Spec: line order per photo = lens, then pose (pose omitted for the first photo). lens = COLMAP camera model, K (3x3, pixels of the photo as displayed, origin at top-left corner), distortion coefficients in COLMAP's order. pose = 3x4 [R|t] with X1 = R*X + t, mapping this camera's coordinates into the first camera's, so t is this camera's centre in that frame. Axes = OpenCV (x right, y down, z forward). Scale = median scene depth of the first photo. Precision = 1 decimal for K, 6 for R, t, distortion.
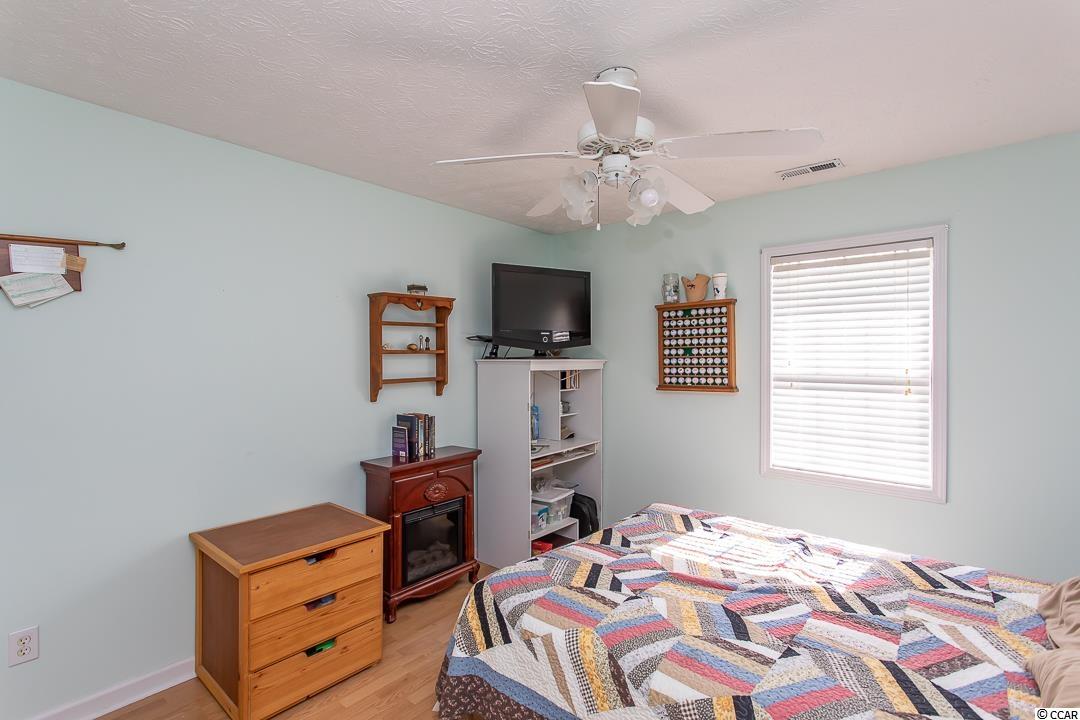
lens RADIAL K [[512.9, 0, 534.1], [0, 512.9, 359.4], [0, 0, 1]] dist [0.002642, 0.002126]
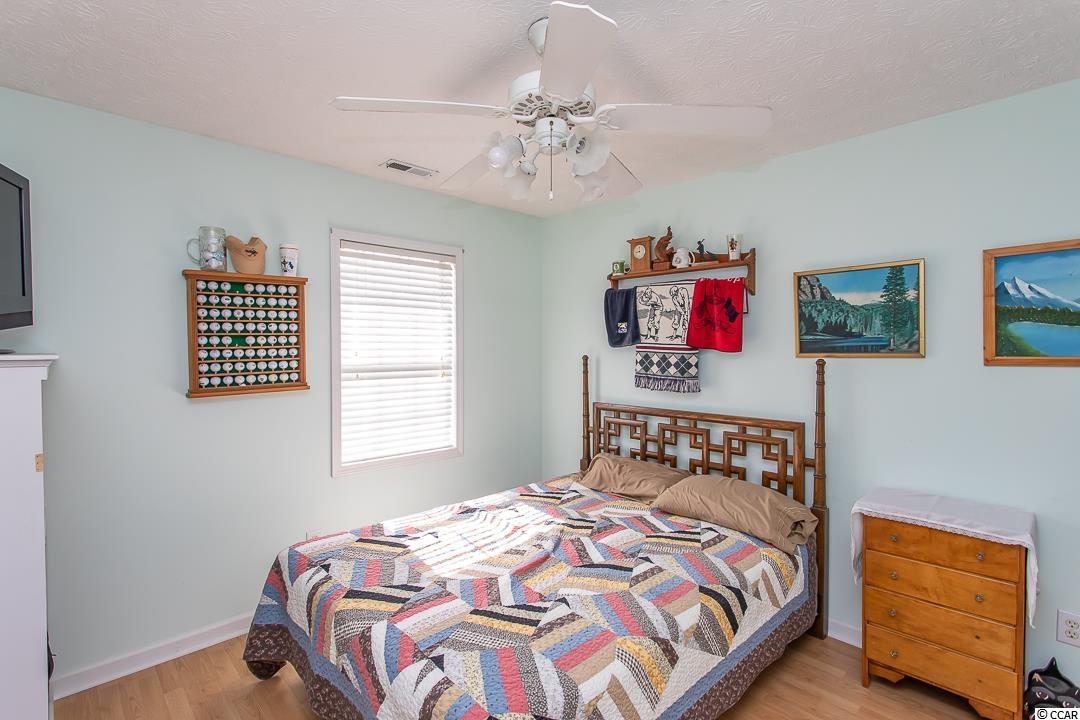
lens RADIAL K [[512.9, 0, 543.7], [0, 512.9, 356.3], [0, 0, 1]] dist [0.002642, 0.002126]
pose [[0.084618, -0.022191, 0.996166, -0.459116], [0.006303, 0.999744, 0.021736, -0.006529], [-0.996393, 0.004440, 0.084737, 0.586914]]
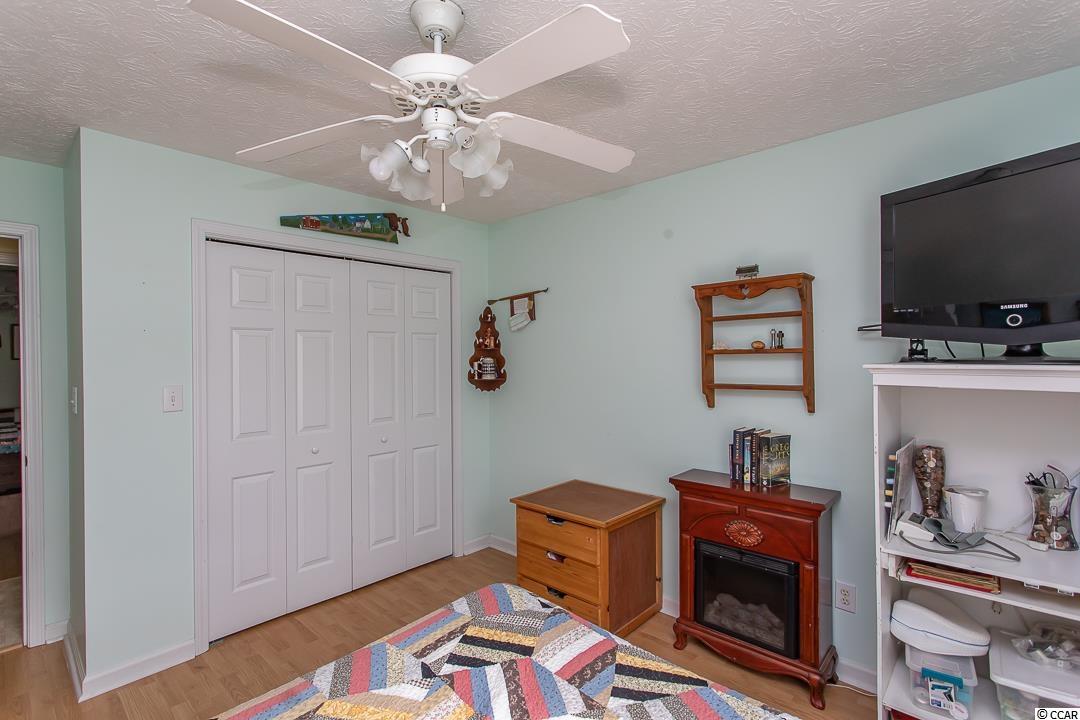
lens RADIAL K [[512.9, 0, 543.5], [0, 512.9, 358.6], [0, 0, 1]] dist [0.002642, 0.002126]
pose [[-0.032003, 0.012161, -0.999414, 0.597641], [0.000701, 0.999926, 0.012145, -0.014291], [0.999488, -0.000312, -0.032009, 0.741546]]
